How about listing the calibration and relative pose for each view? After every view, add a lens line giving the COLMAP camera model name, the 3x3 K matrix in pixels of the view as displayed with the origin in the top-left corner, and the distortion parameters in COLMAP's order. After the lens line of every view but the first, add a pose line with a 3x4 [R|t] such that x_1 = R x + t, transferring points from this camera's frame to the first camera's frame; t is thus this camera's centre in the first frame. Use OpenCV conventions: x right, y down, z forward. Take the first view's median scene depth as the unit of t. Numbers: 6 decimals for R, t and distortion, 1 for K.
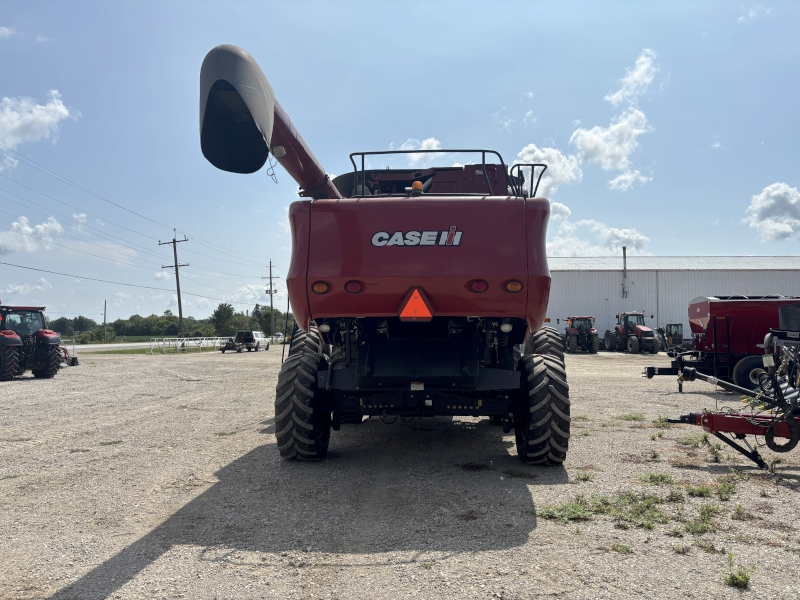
lens RADIAL K [[624.4, 0, 398.3], [0, 624.4, 296.8], [0, 0, 1]] dist [0.038807, -0.006664]
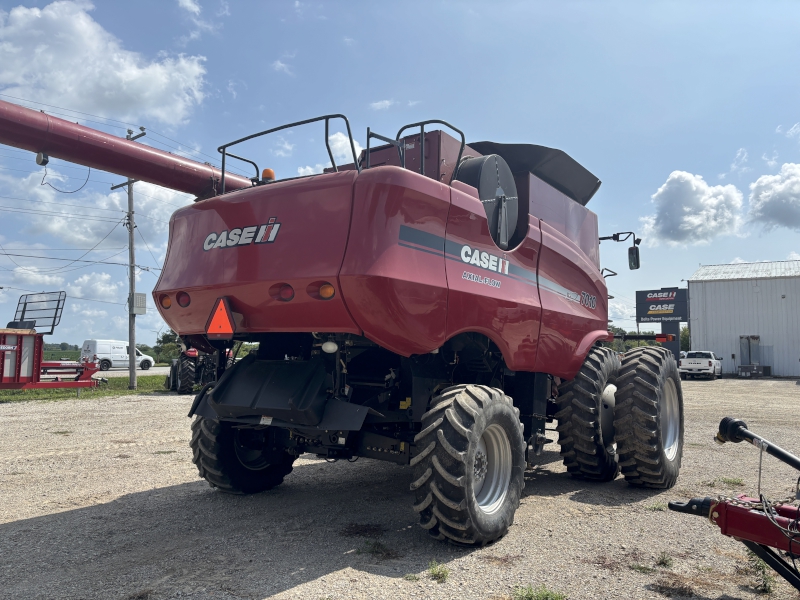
lens RADIAL K [[624.4, 0, 399.9], [0, 624.4, 303.1], [0, 0, 1]] dist [0.038807, -0.006664]
pose [[0.852341, -0.030615, -0.522090, 0.635061], [0.016067, 0.999347, -0.032371, 0.022715], [0.522740, 0.019202, 0.852276, 0.413265]]
